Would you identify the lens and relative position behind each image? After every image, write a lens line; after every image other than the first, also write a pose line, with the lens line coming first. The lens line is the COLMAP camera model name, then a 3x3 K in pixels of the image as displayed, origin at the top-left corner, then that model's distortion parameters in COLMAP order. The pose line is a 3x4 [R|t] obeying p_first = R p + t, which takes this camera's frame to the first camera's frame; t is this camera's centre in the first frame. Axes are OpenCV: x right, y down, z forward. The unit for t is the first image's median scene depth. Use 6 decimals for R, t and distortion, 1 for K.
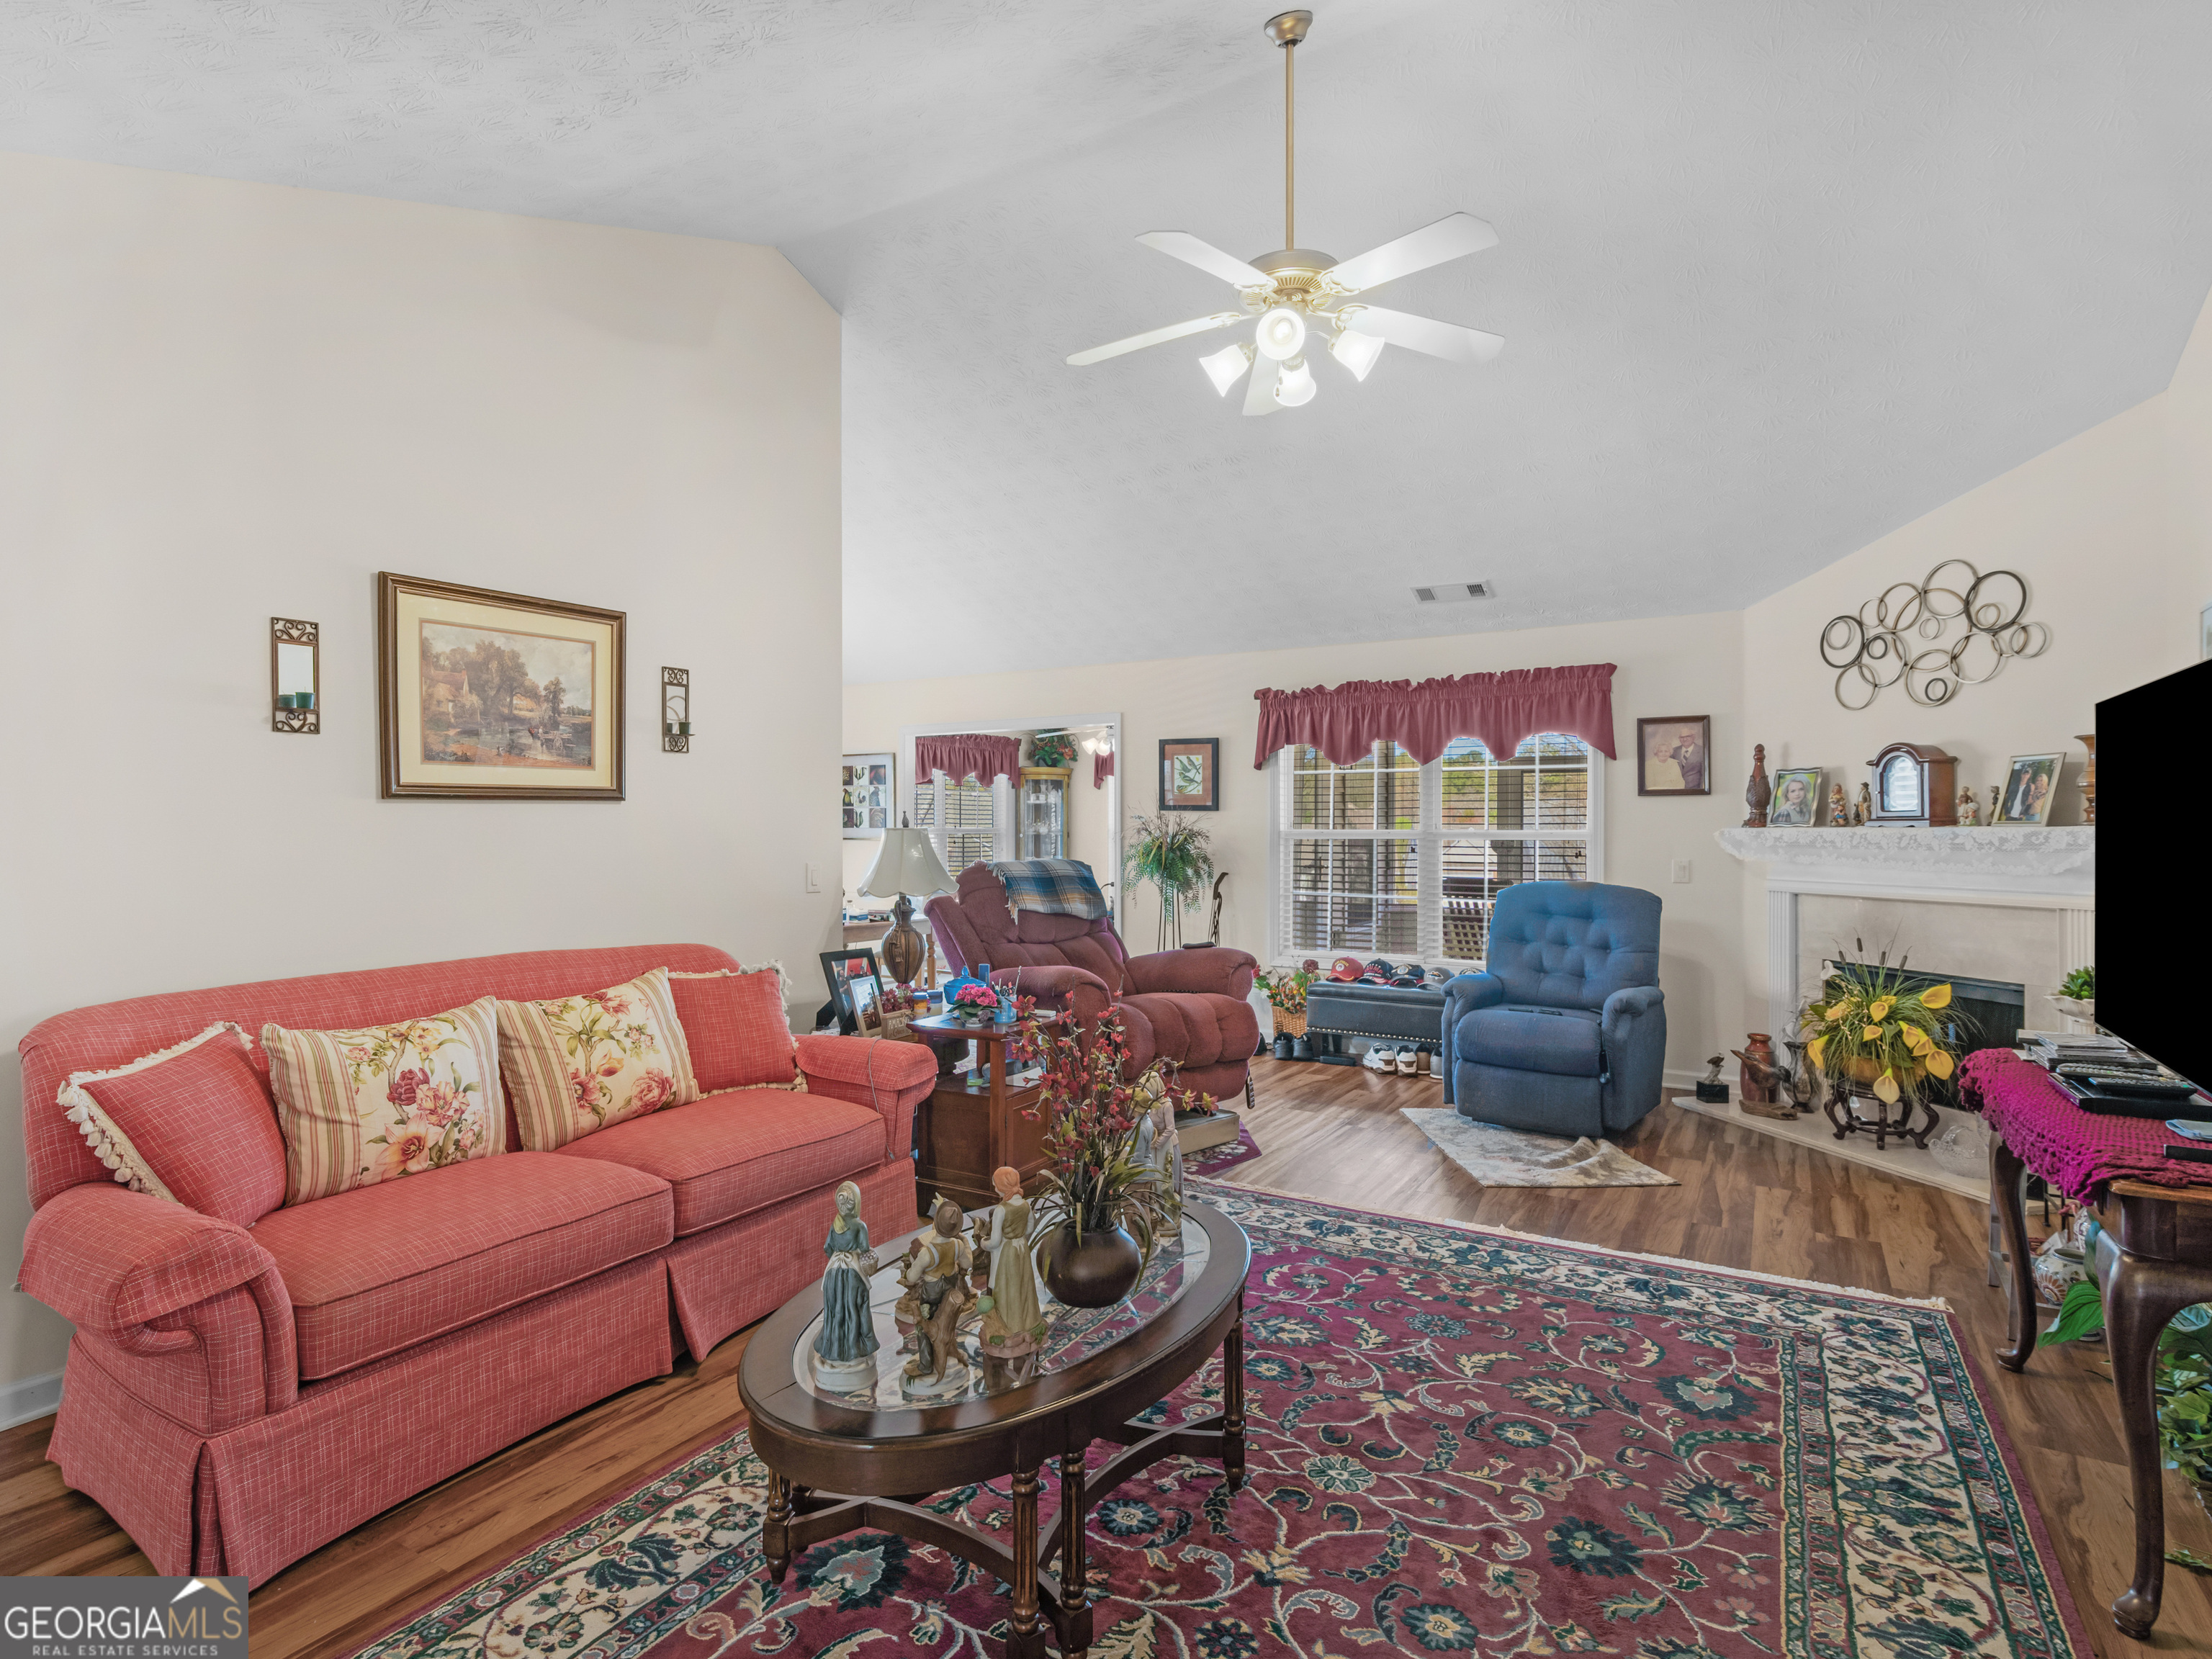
lens RADIAL K [[1125.7, 0, 1108.7], [0, 1125.7, 834.4], [0, 0, 1]] dist [0.000203, 0.000106]
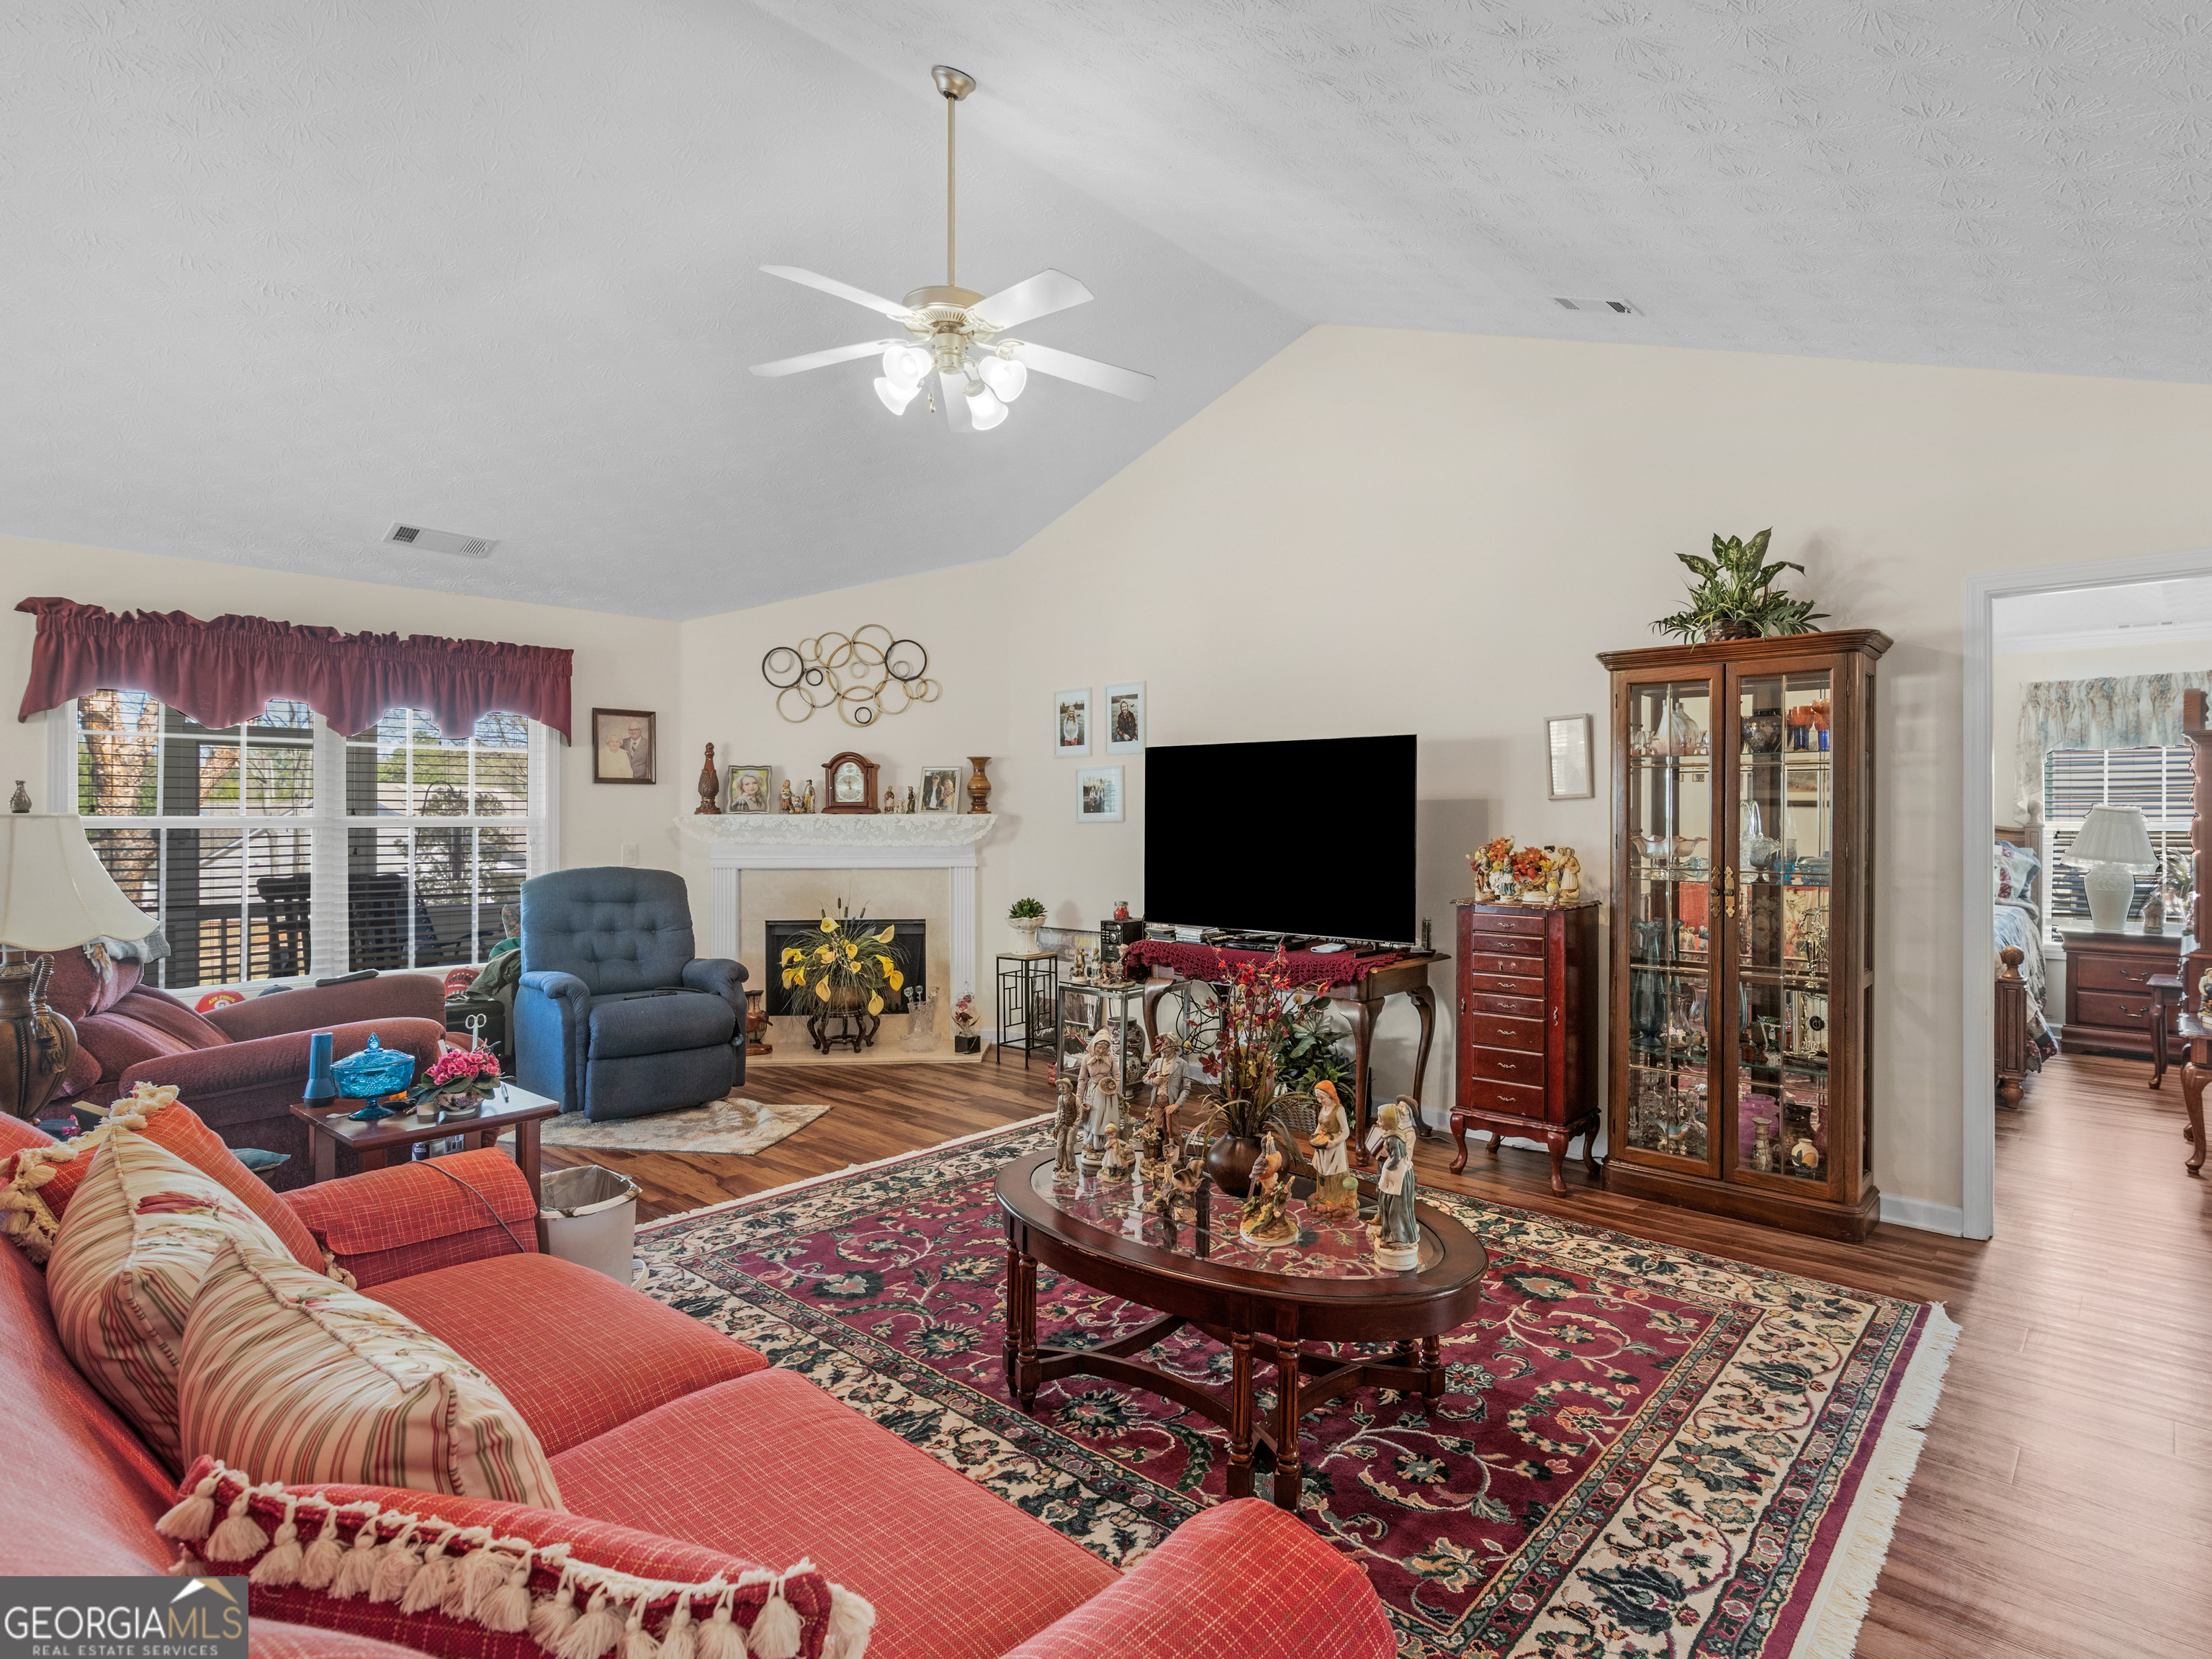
lens RADIAL K [[1133.0, 0, 1151.4], [0, 1133.0, 820.0], [0, 0, 1]] dist [0.000614, -0.000156]
pose [[0.190302, -0.002293, 0.981723, -0.552188], [0.003969, 0.999991, 0.001566, -0.000313], [-0.981718, 0.003598, 0.190309, 0.376374]]
